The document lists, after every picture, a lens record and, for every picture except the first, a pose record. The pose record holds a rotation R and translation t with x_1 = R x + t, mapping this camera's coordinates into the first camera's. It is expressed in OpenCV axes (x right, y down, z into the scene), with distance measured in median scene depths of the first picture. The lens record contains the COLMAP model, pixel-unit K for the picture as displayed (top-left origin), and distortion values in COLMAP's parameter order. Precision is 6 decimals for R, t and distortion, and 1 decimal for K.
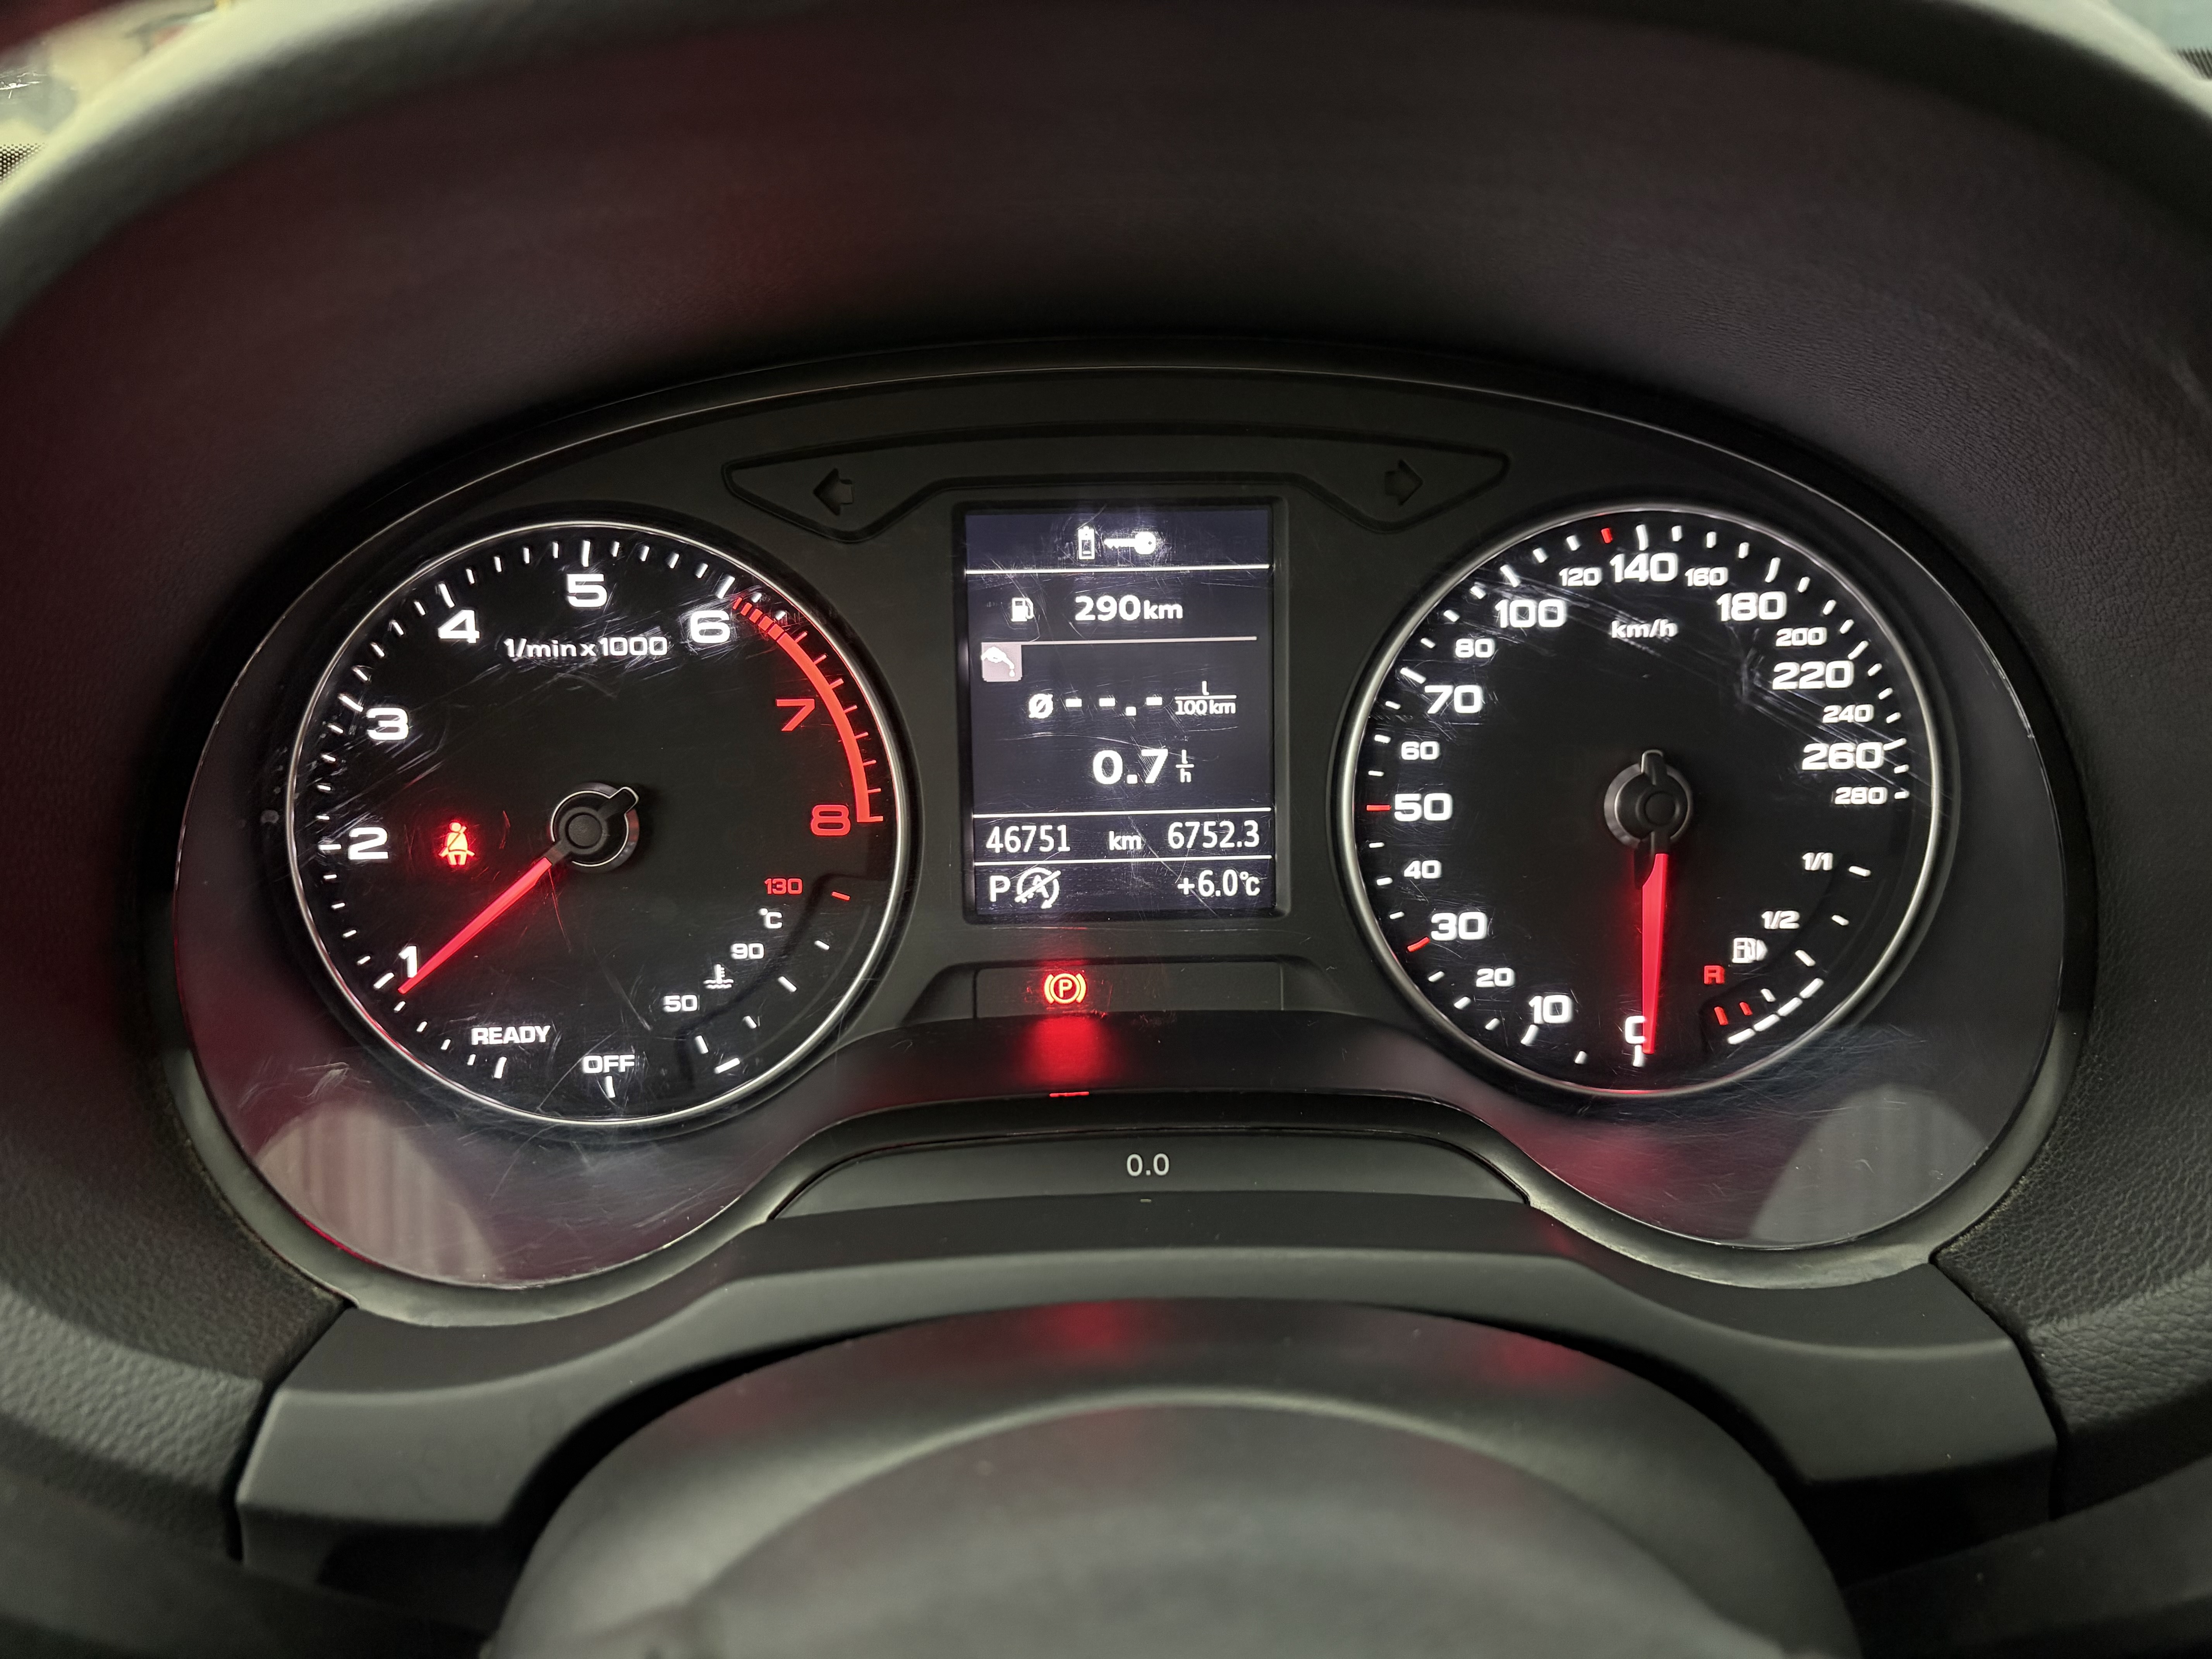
lens RADIAL K [[1649.8, 0, 1104.1], [0, 1649.8, 819.7], [0, 0, 1]] dist [0.048850, -0.046565]
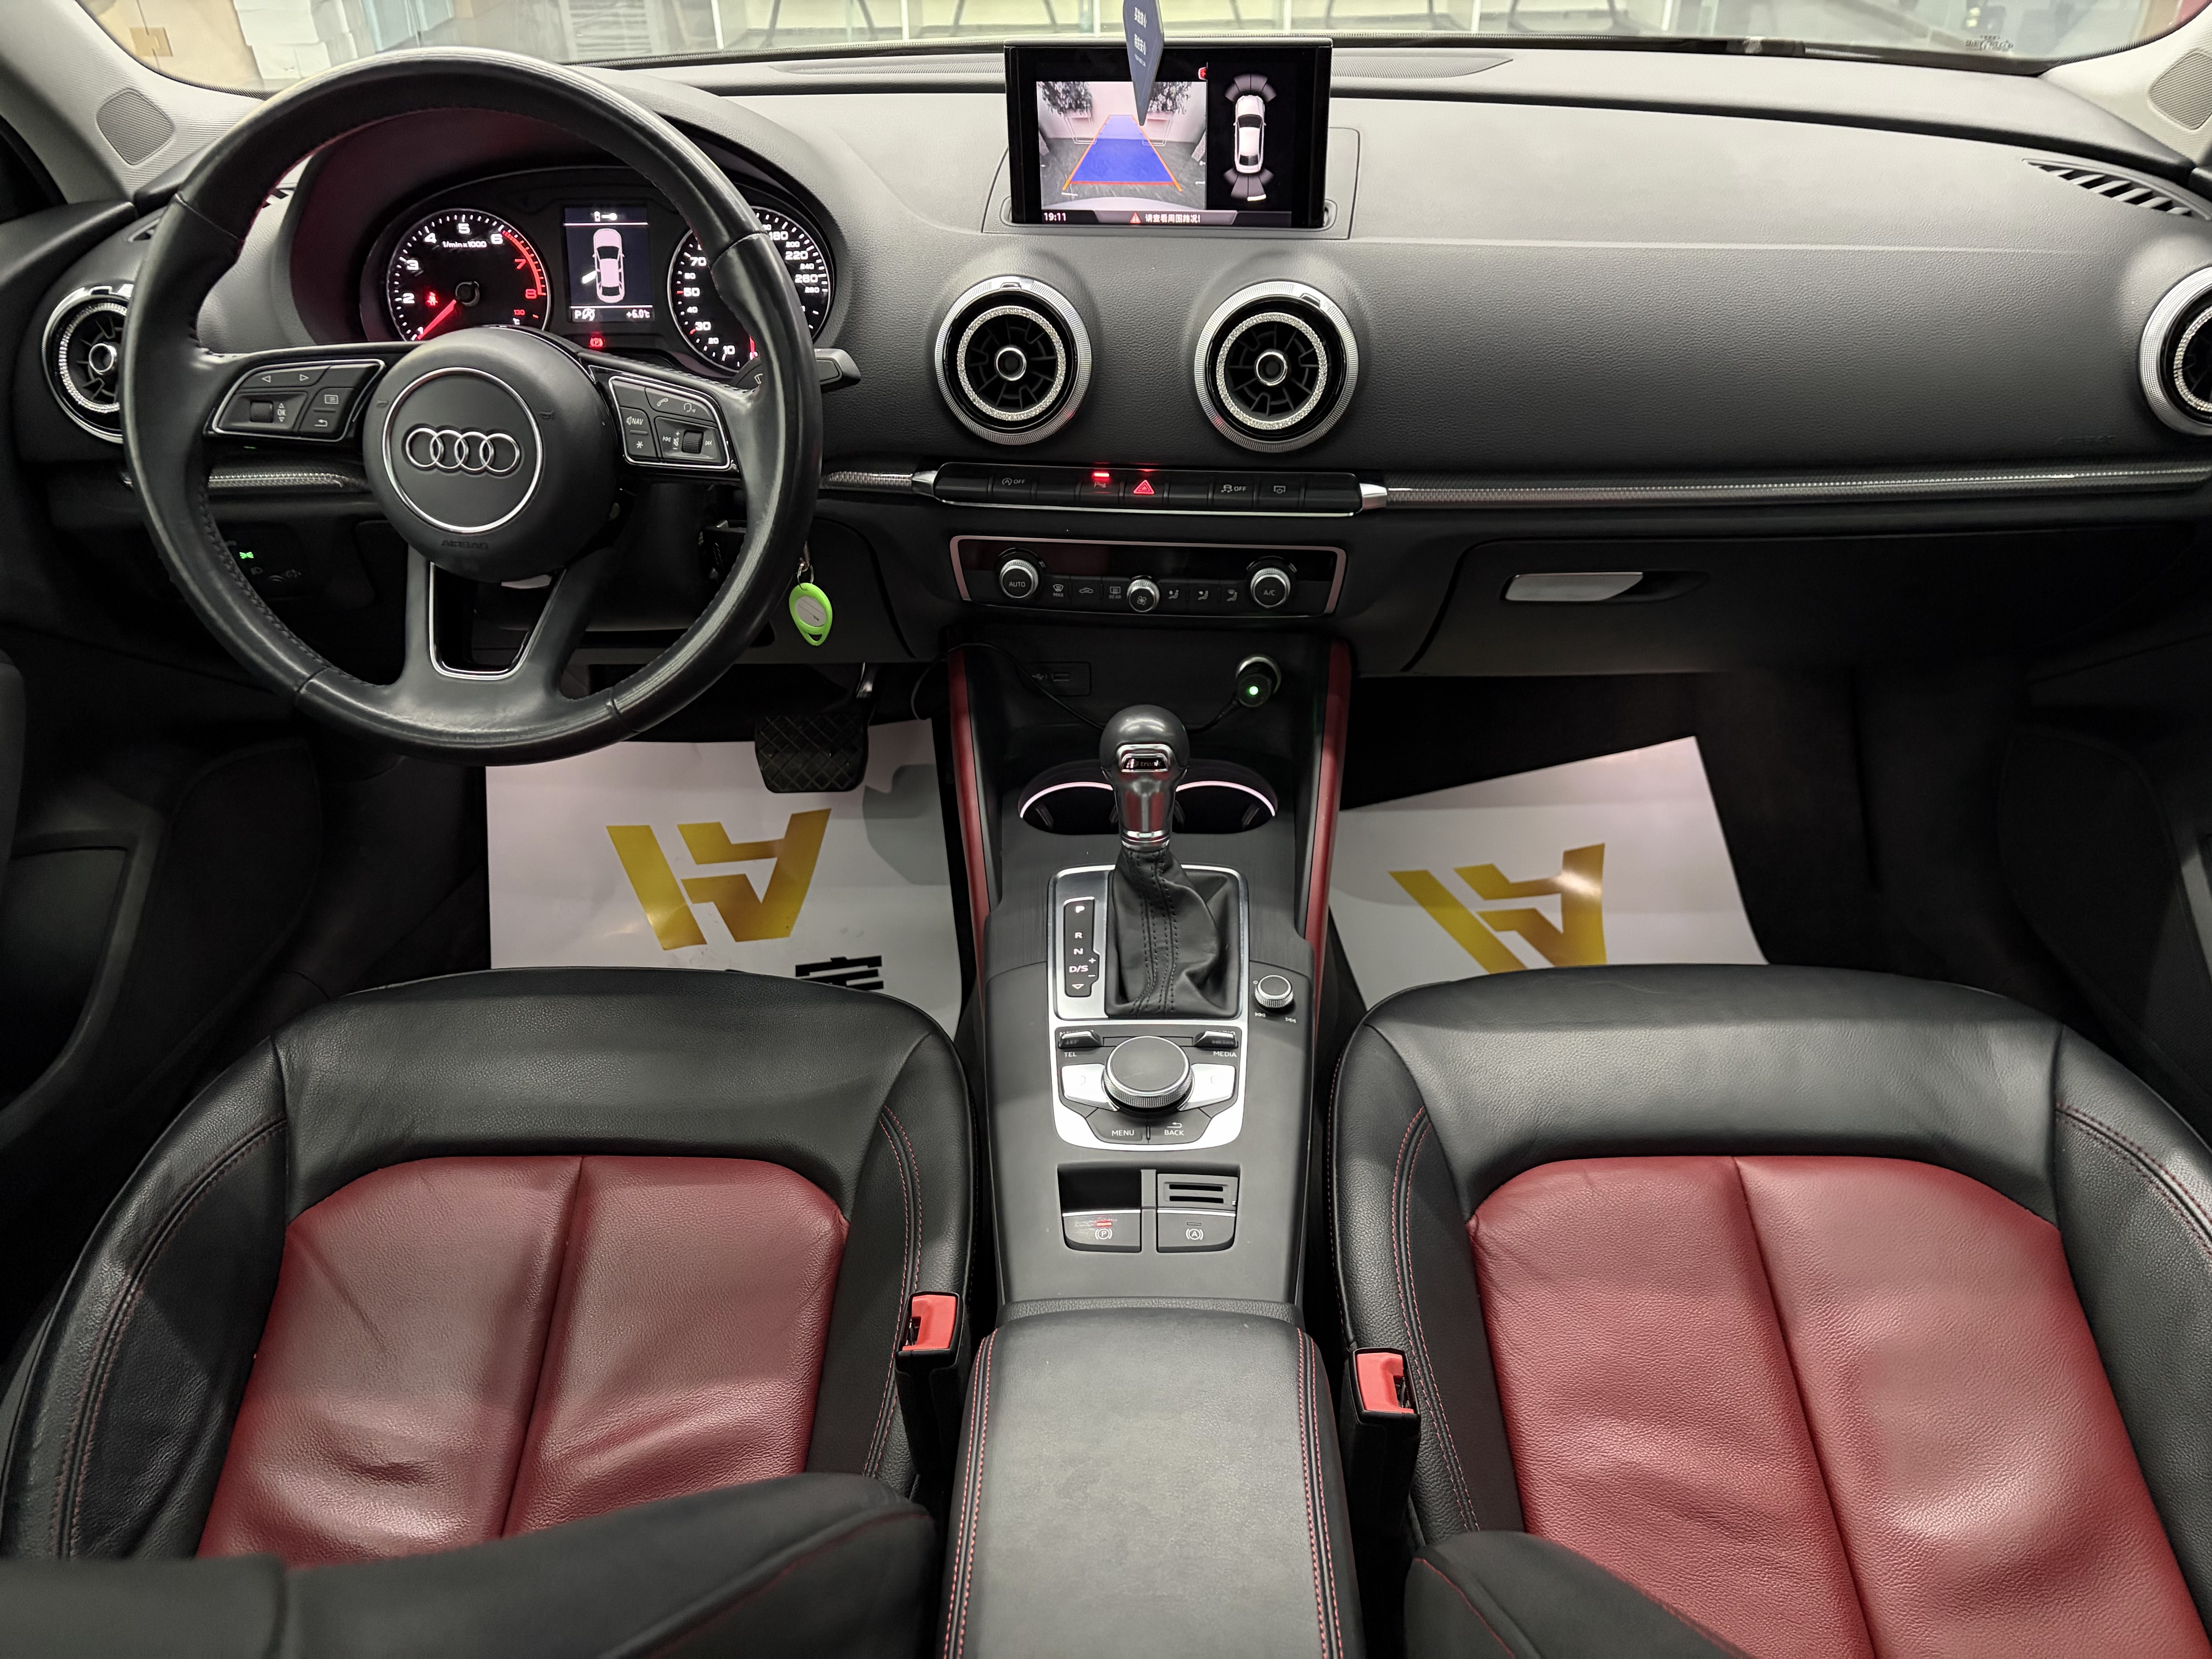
lens RADIAL K [[1649.8, 0, 1113.8], [0, 1649.8, 826.7], [0, 0, 1]] dist [0.048850, -0.046565]
pose [[0.998485, 0.017794, -0.052064, 1.343838], [-0.013299, 0.996255, 0.085436, 0.847840], [0.053390, -0.084614, 0.994982, -2.717150]]
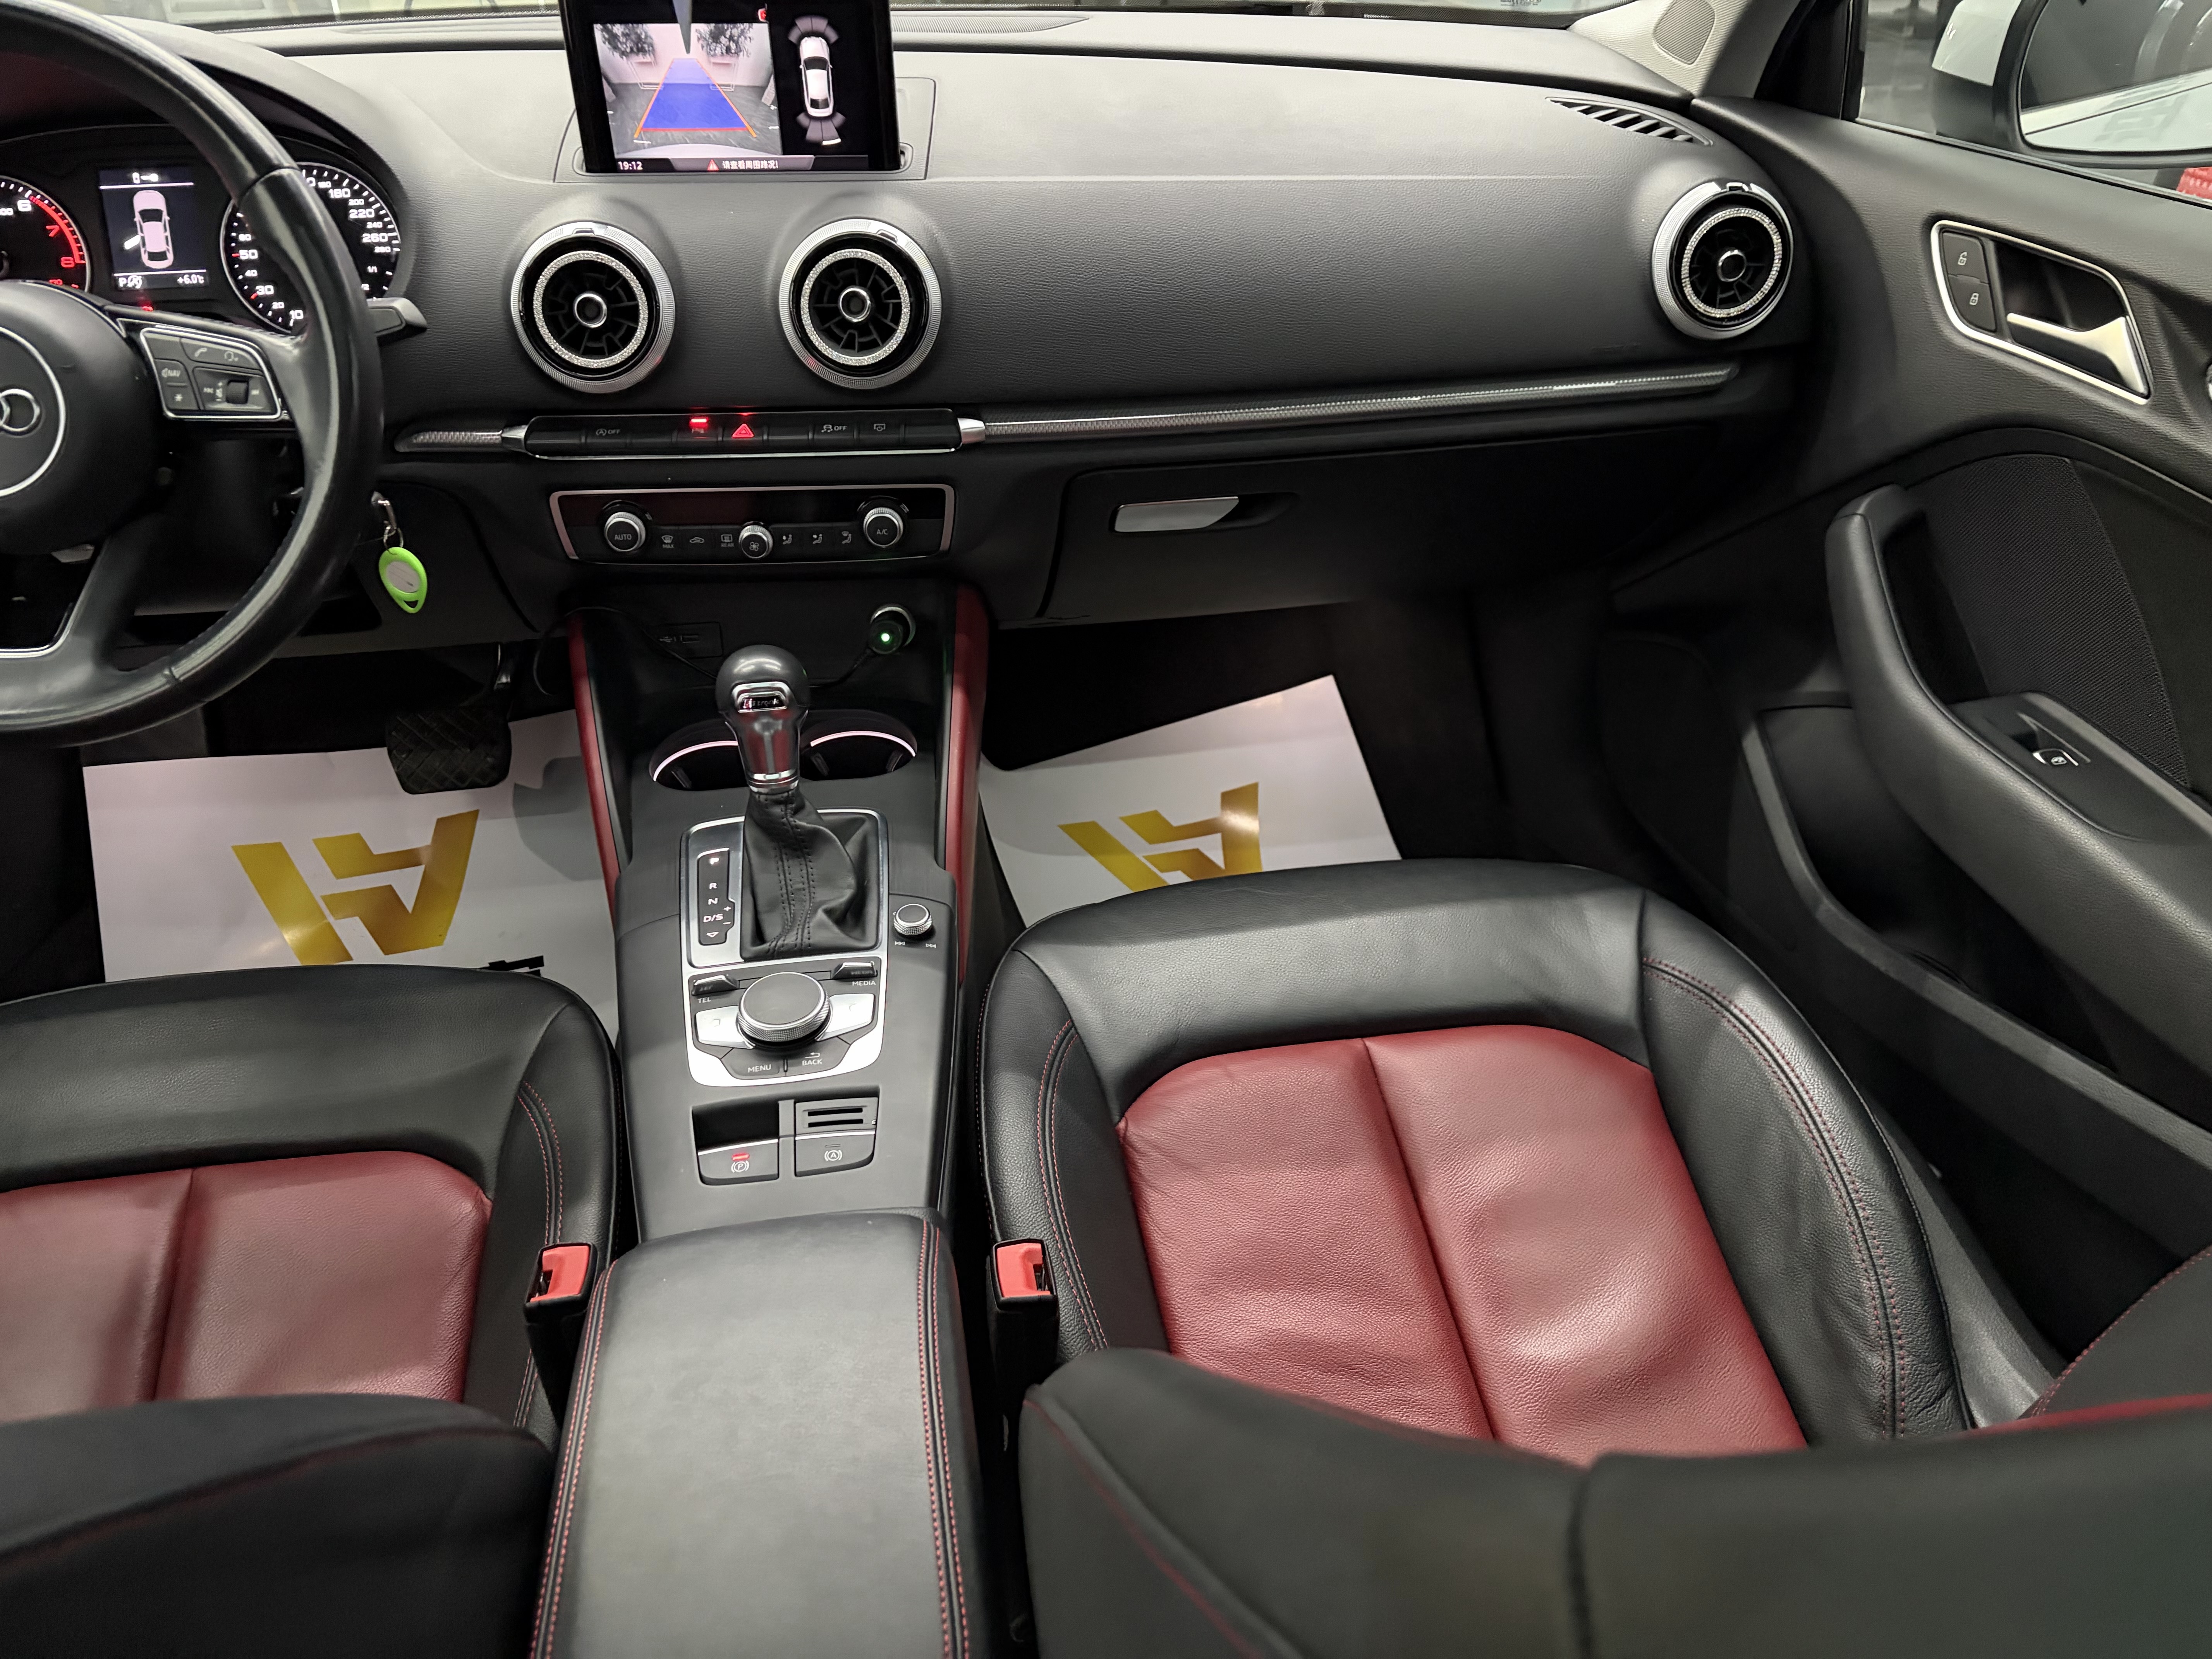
lens RADIAL K [[1649.8, 0, 1119.7], [0, 1649.8, 838.5], [0, 0, 1]] dist [0.048850, -0.046565]
pose [[0.992989, -0.064889, 0.098805, 1.595222], [0.057582, 0.995512, 0.075100, 1.063294], [-0.103235, -0.068884, 0.992269, -2.778069]]
